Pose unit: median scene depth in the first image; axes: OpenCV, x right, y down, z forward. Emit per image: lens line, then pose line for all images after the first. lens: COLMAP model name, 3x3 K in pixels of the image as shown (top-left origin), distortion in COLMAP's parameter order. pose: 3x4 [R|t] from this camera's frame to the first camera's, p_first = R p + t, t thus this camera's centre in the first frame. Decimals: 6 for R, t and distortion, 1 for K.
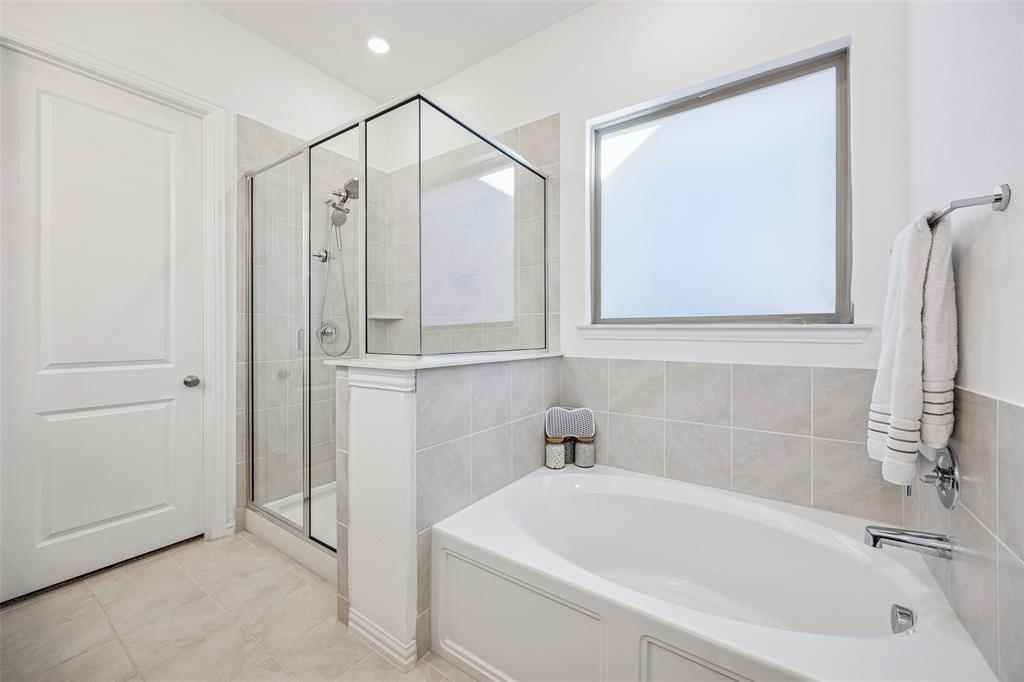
lens RADIAL K [[395.4, 0, 512.5], [0, 395.4, 333.9], [0, 0, 1]] dist [0.002027, -0.000133]
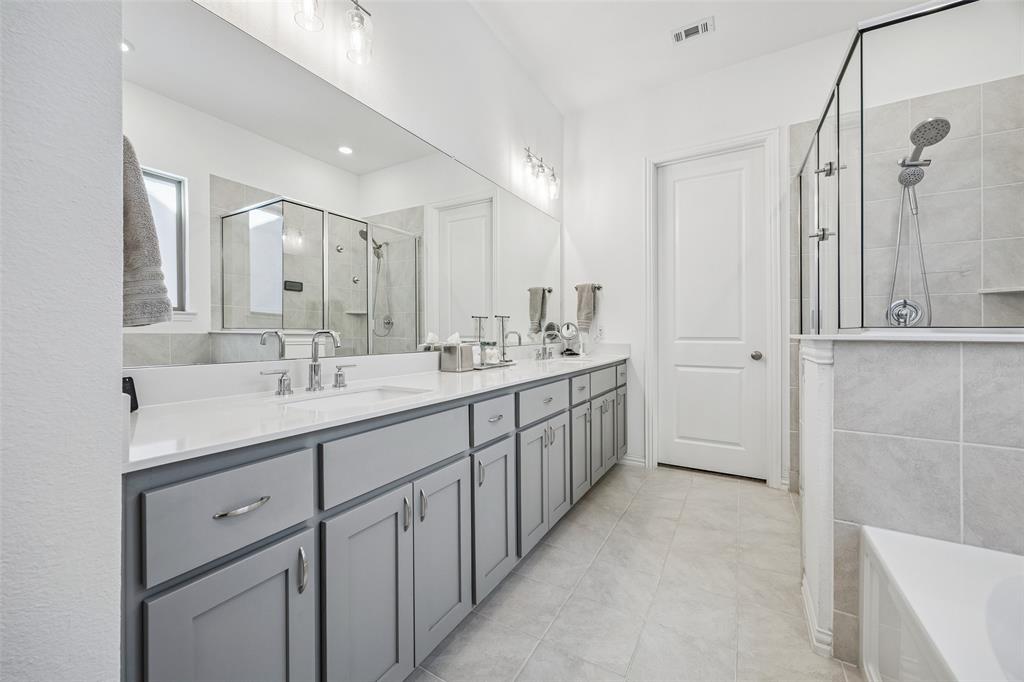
lens RADIAL K [[395.4, 0, 511.7], [0, 395.4, 335.2], [0, 0, 1]] dist [0.002027, -0.000133]
pose [[0.070147, 0.007434, -0.997509, 0.503288], [-0.003342, 0.999968, 0.007217, 0.057970], [0.997531, 0.002828, 0.070169, 0.149650]]
